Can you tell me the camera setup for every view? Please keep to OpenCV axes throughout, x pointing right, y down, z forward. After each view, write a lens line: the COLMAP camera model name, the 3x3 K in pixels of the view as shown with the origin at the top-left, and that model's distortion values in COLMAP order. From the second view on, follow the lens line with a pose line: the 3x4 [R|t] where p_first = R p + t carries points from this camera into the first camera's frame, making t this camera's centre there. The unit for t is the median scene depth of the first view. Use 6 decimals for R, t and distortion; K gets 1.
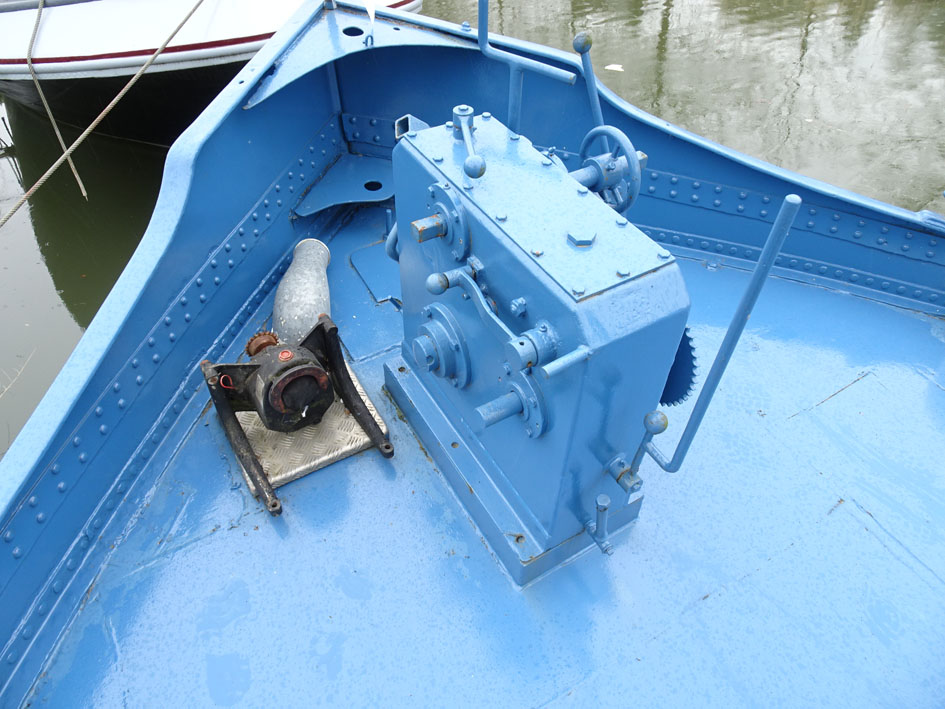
lens RADIAL K [[667.4, 0, 469.0], [0, 667.4, 353.4], [0, 0, 1]] dist [0.011955, -0.010852]
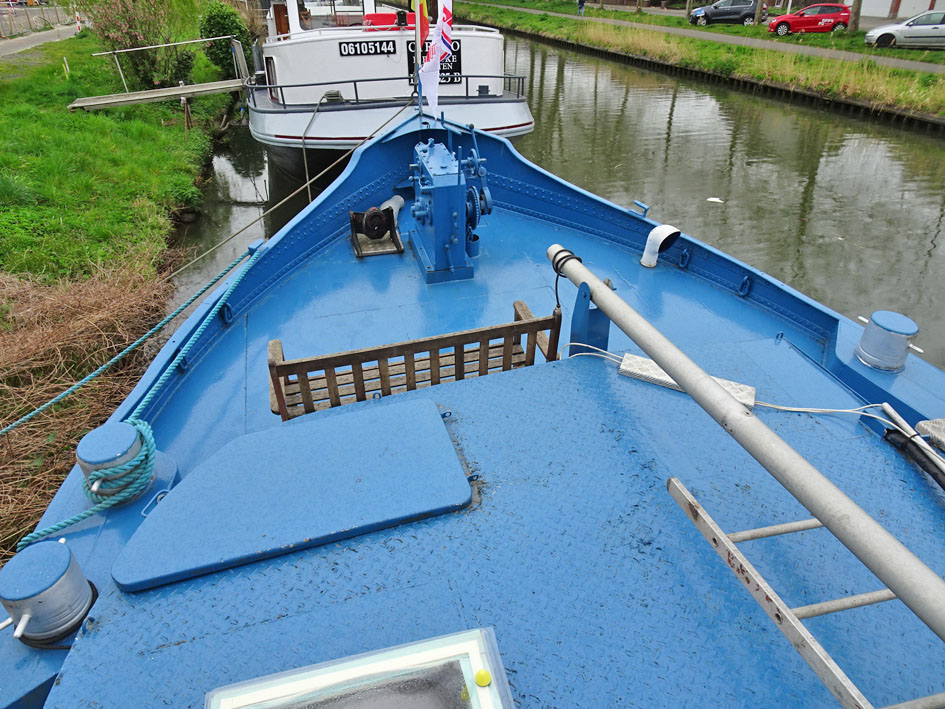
lens RADIAL K [[667.4, 0, 475.1], [0, 667.4, 353.3], [0, 0, 1]] dist [0.011955, -0.010852]
pose [[0.961388, 0.157283, -0.225822, 0.830530], [-0.194678, 0.968684, -0.154117, 0.867090], [0.194510, 0.192129, 0.961900, -1.509632]]
